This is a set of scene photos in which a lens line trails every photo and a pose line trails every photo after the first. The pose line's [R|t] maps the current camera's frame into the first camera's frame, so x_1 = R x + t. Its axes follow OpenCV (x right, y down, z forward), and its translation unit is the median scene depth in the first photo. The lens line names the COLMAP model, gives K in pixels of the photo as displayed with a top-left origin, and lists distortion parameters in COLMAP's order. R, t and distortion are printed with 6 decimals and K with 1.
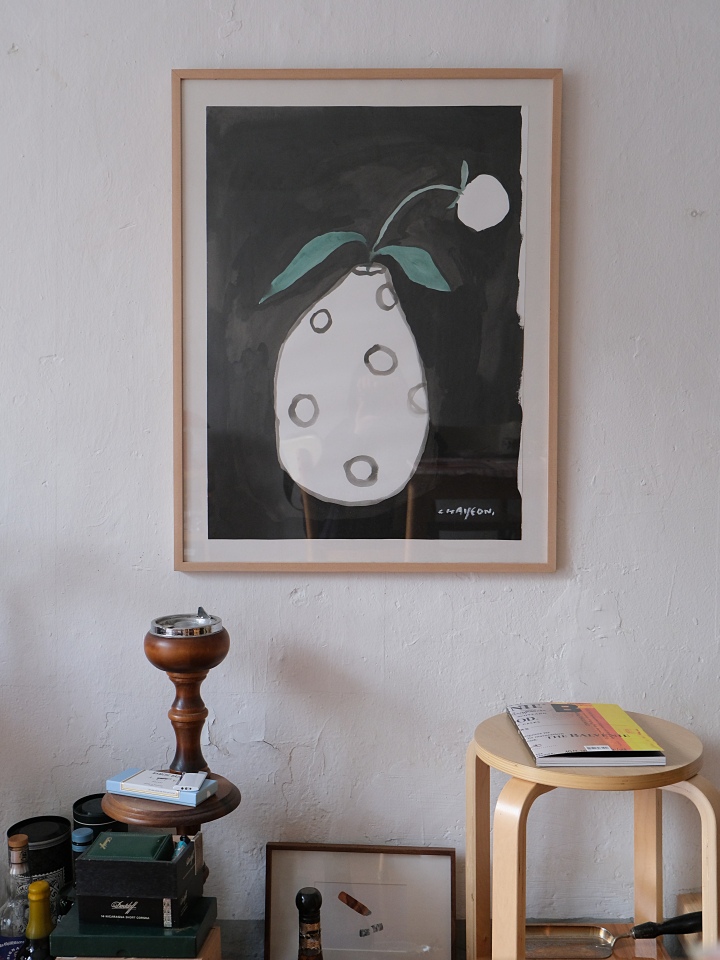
lens RADIAL K [[1082.5, 0, 360.0], [0, 1082.5, 480.0], [0, 0, 1]] dist [-0.007316, -0.009746]
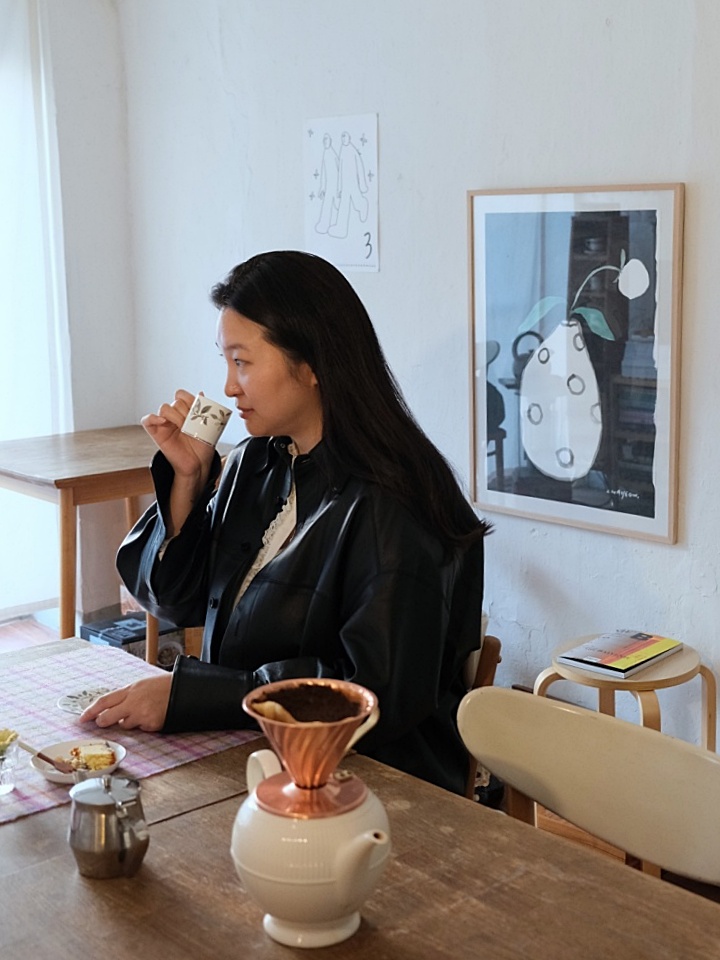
lens RADIAL K [[1520.4, 0, 360.0], [0, 1520.4, 480.0], [0, 0, 1]] dist [-0.006919, 0.008818]
pose [[0.676241, 0.123051, -0.726331, 1.335342], [-0.005129, 0.986714, 0.162388, -0.316640], [0.736663, -0.106088, 0.667887, -0.606321]]
